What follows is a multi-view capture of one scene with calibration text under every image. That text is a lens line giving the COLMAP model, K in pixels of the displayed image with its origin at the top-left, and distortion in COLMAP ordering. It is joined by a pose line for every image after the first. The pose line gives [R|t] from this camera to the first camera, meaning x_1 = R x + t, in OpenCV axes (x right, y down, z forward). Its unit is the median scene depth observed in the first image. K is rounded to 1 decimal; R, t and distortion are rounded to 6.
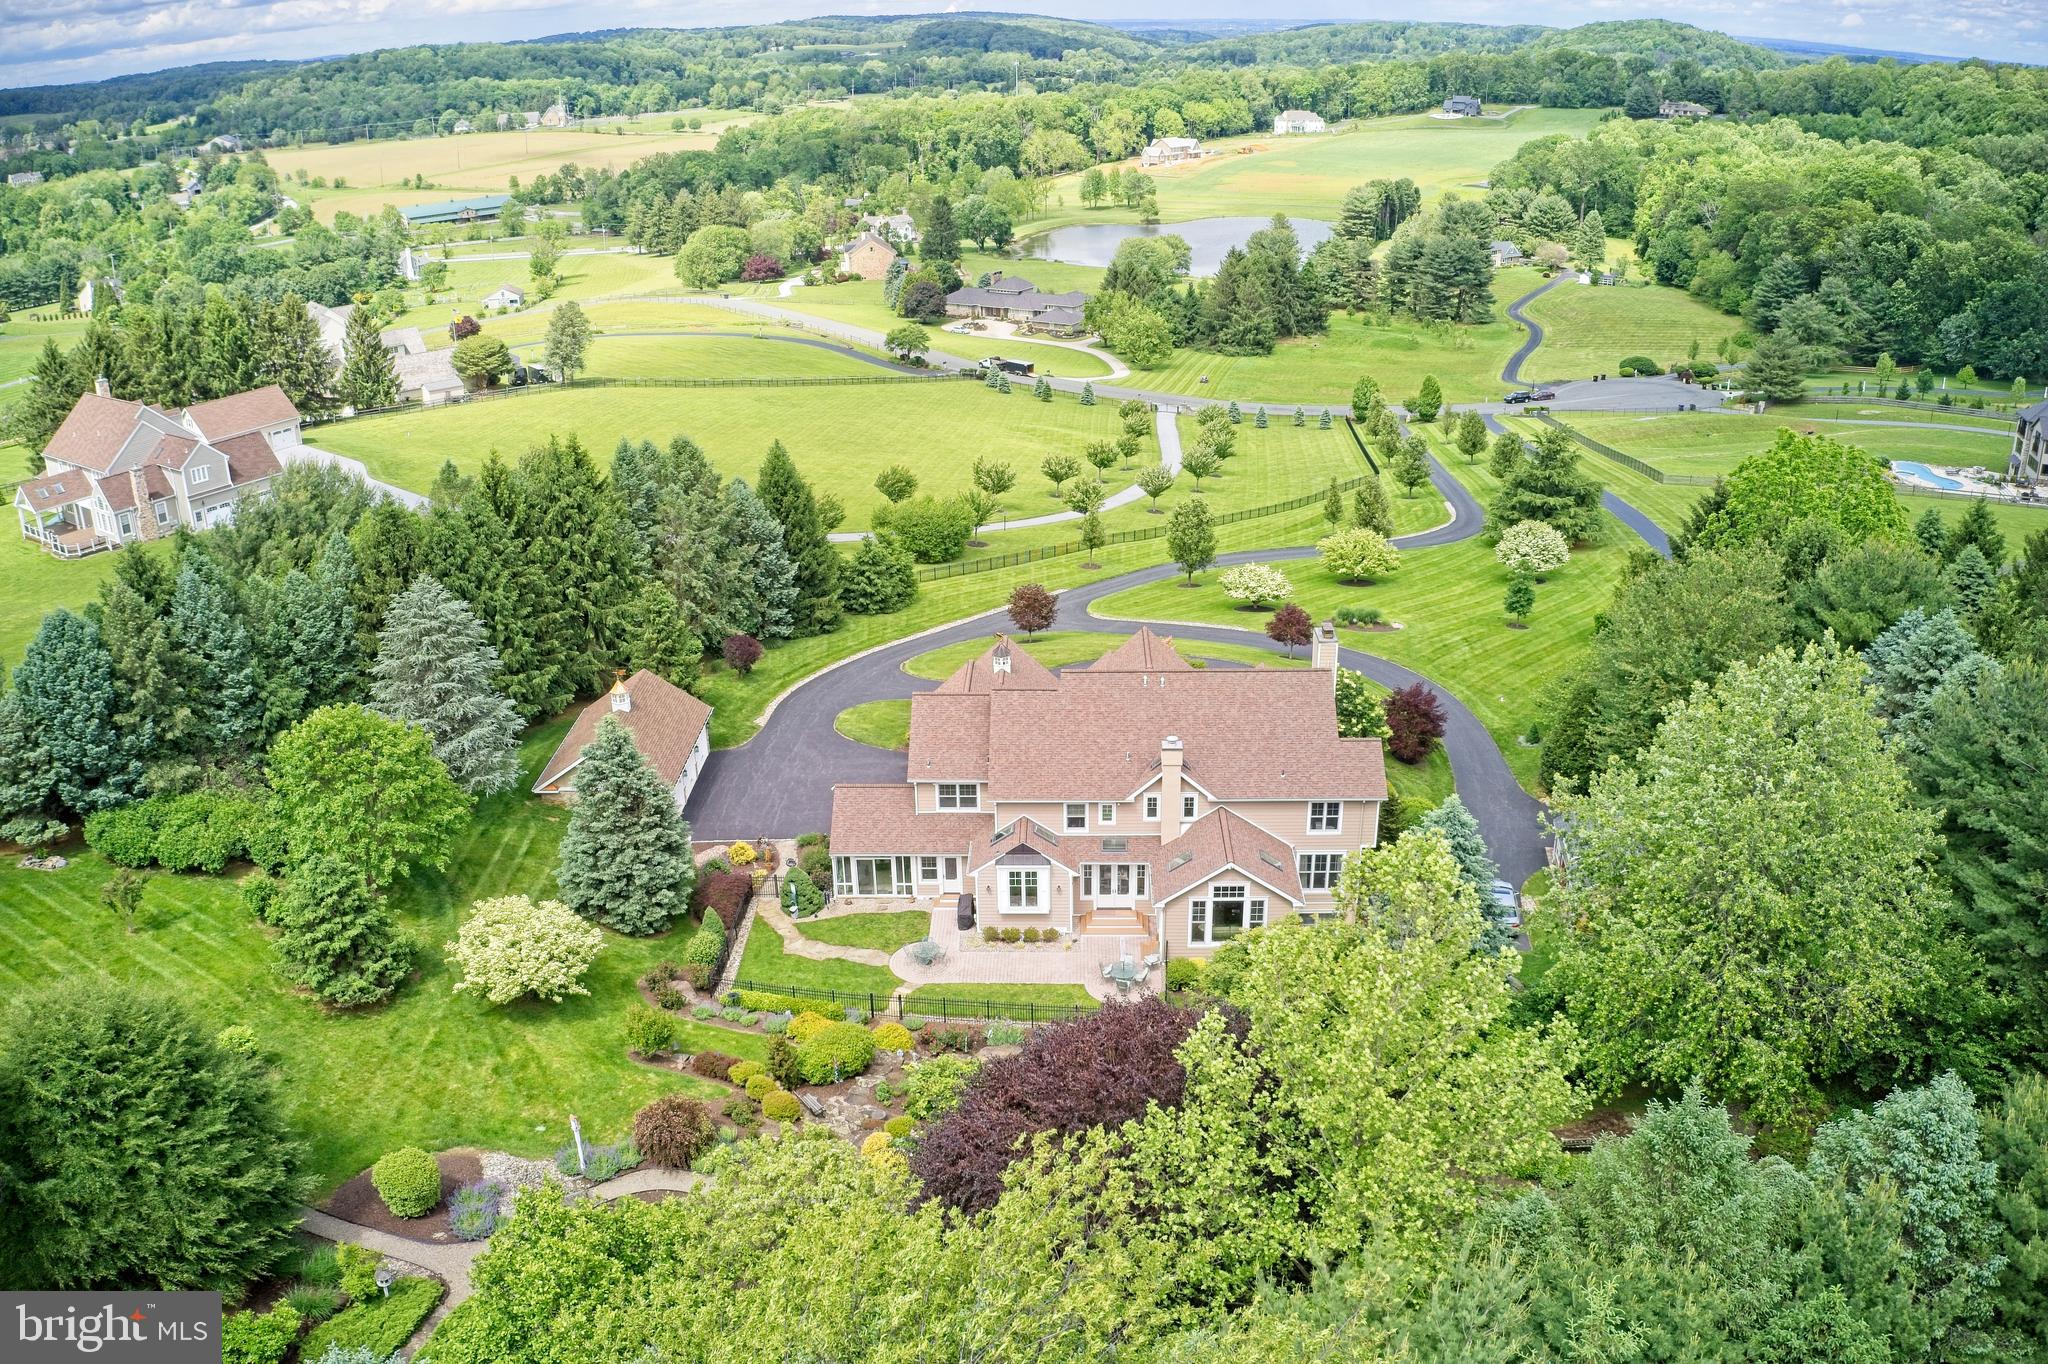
lens RADIAL K [[1594.2, 0, 1019.4], [0, 1594.2, 655.8], [0, 0, 1]] dist [-0.188917, 0.017646]
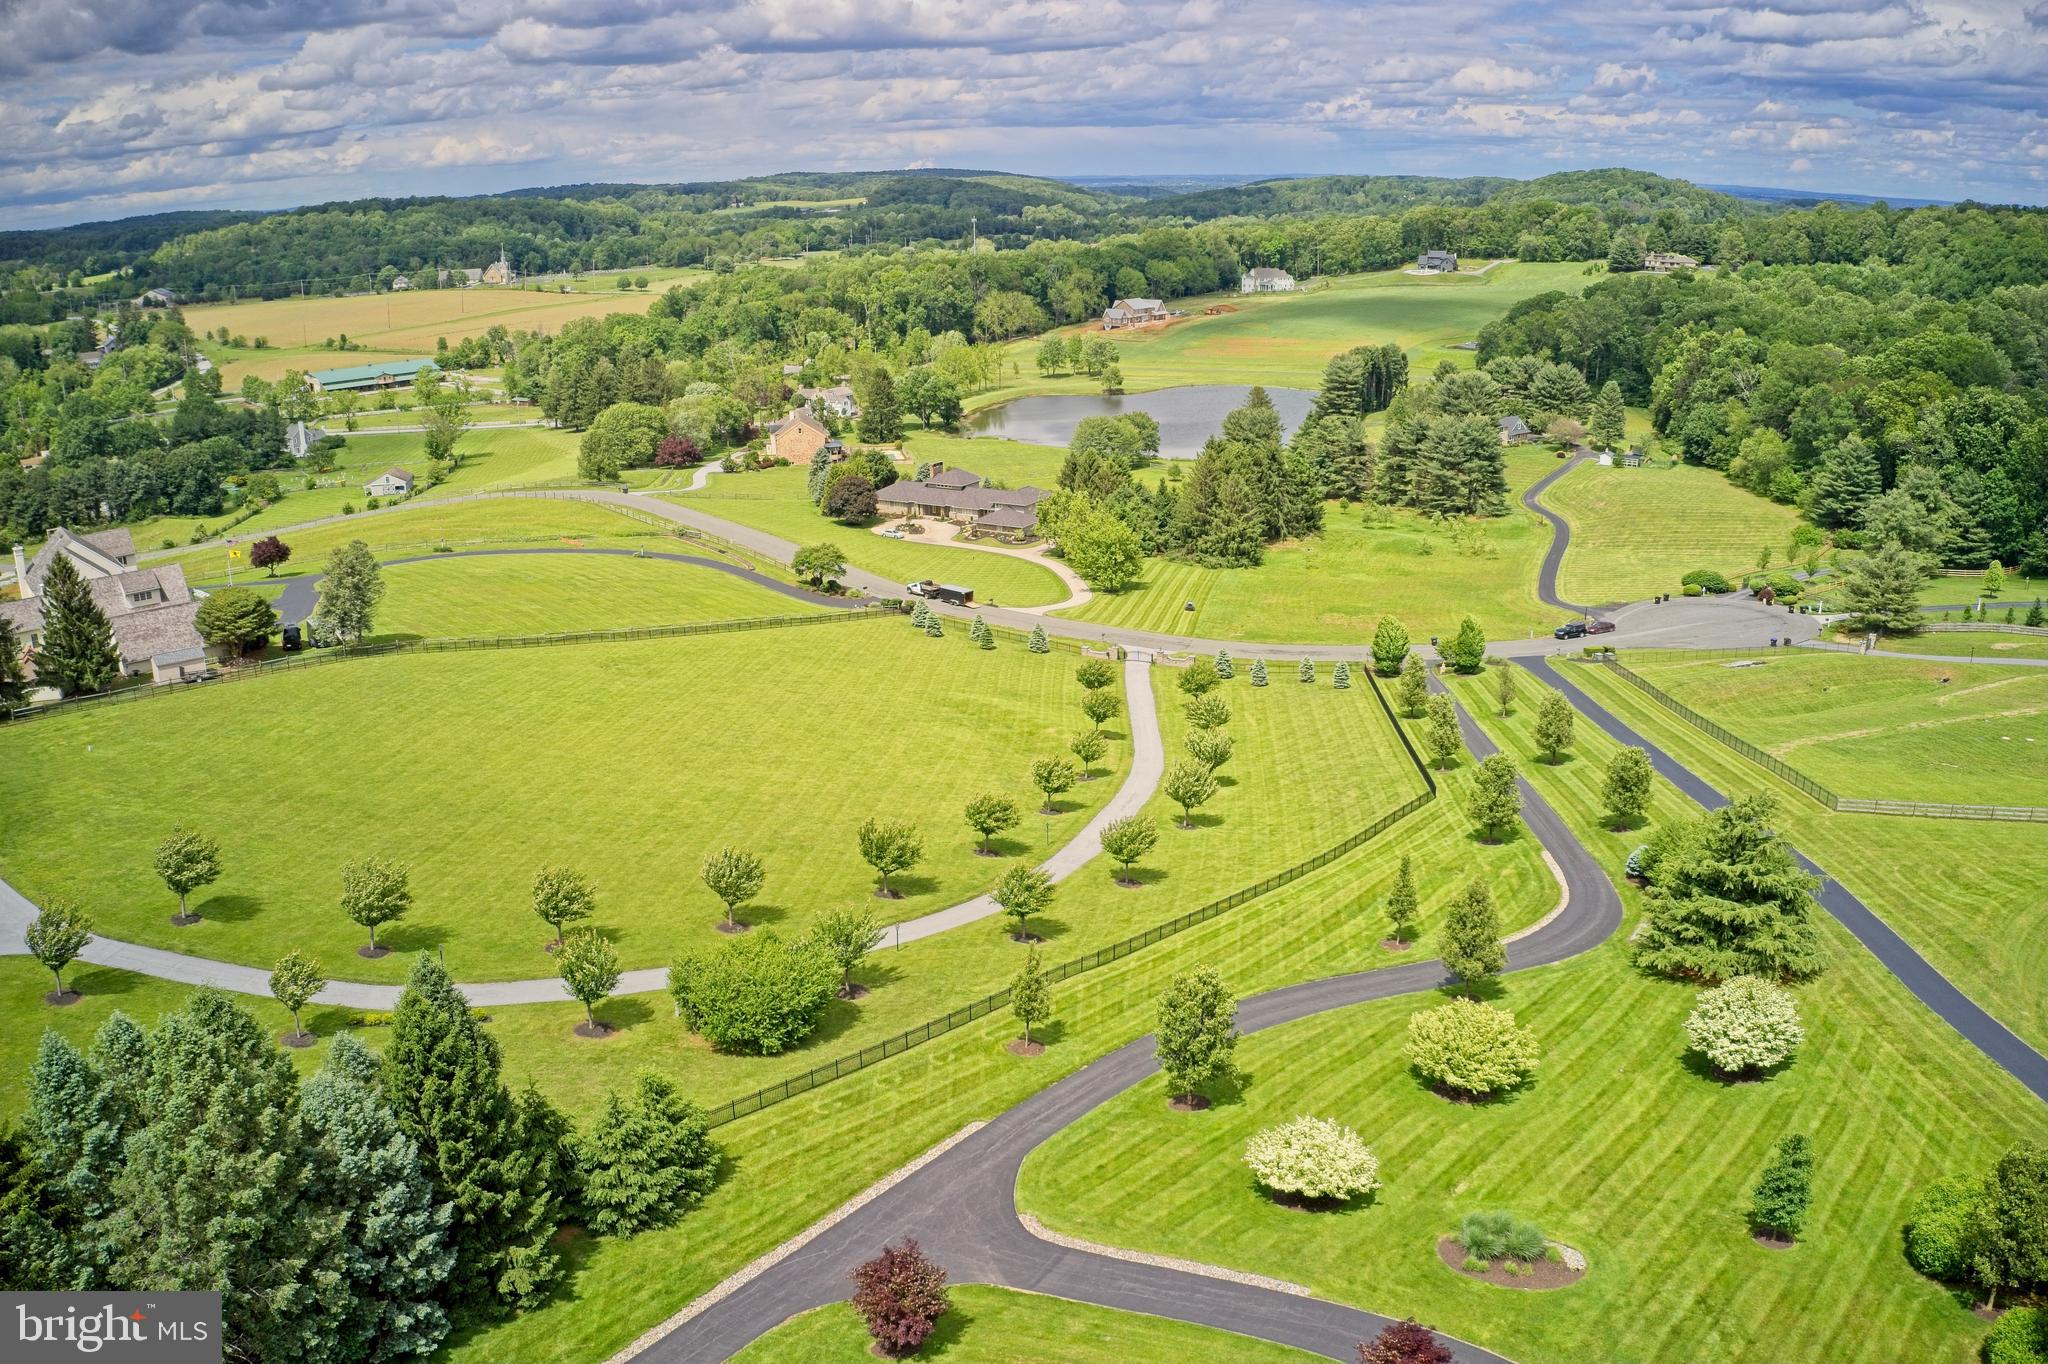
lens RADIAL K [[1594.2, 0, 1019.4], [0, 1594.2, 655.8], [0, 0, 1]] dist [-0.188917, 0.017646]
pose [[0.999736, -0.005829, 0.022212, 0.030138], [0.007887, 0.995566, -0.093736, -0.155373], [-0.021568, 0.093886, 0.995349, 0.392650]]
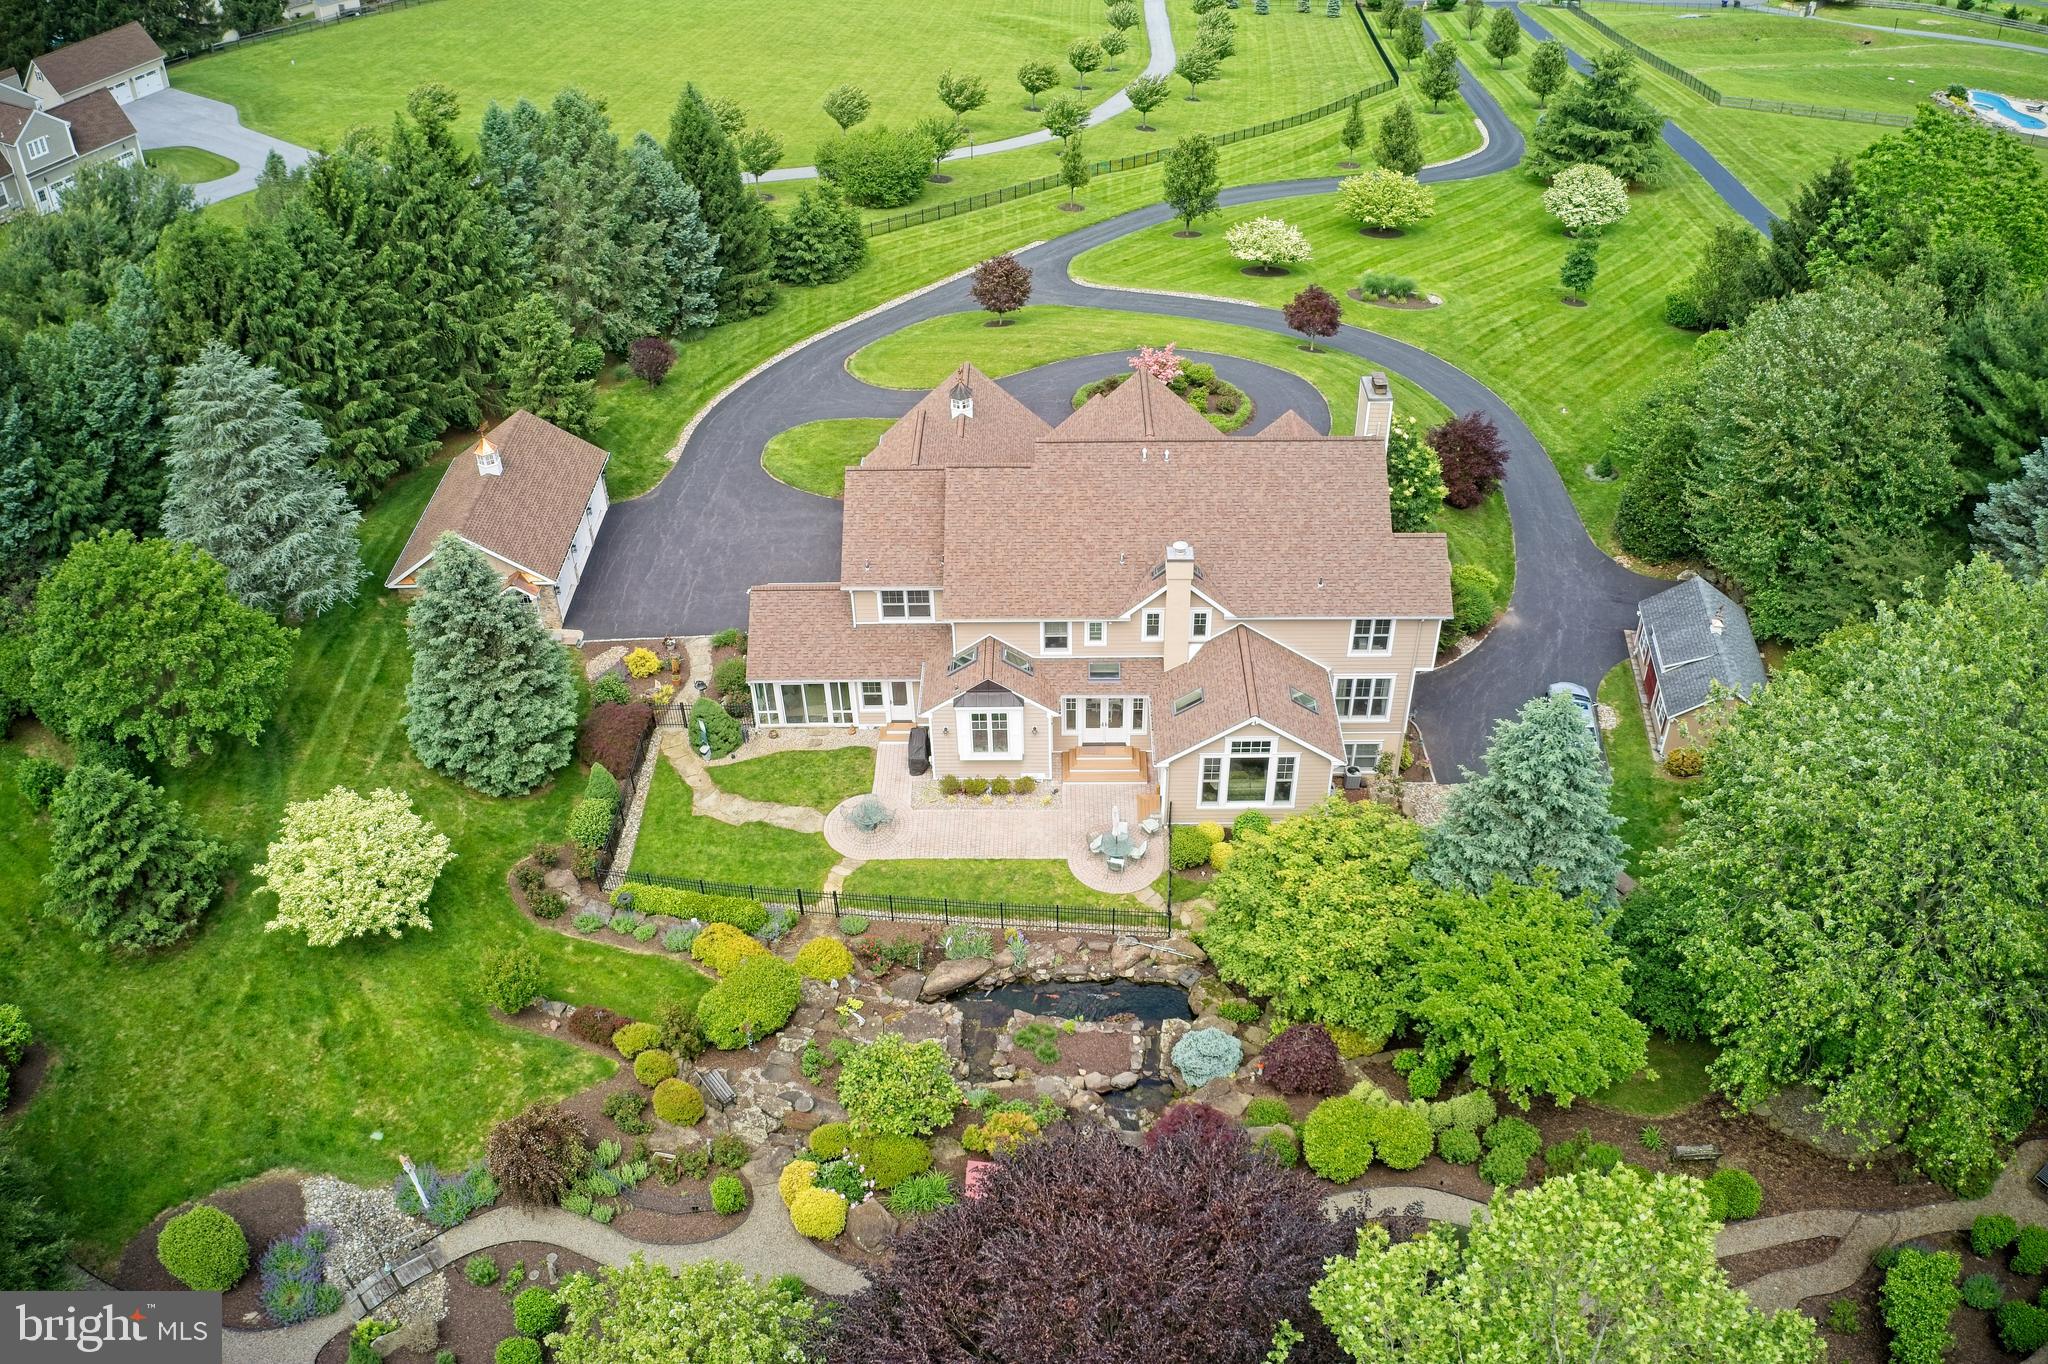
lens RADIAL K [[1594.2, 0, 1019.4], [0, 1594.2, 655.8], [0, 0, 1]] dist [-0.188917, 0.017646]
pose [[0.999865, -0.012784, 0.010357, 0.004871], [0.009534, 0.963214, 0.268567, -0.052795], [-0.013409, -0.268432, 0.963205, 0.125262]]
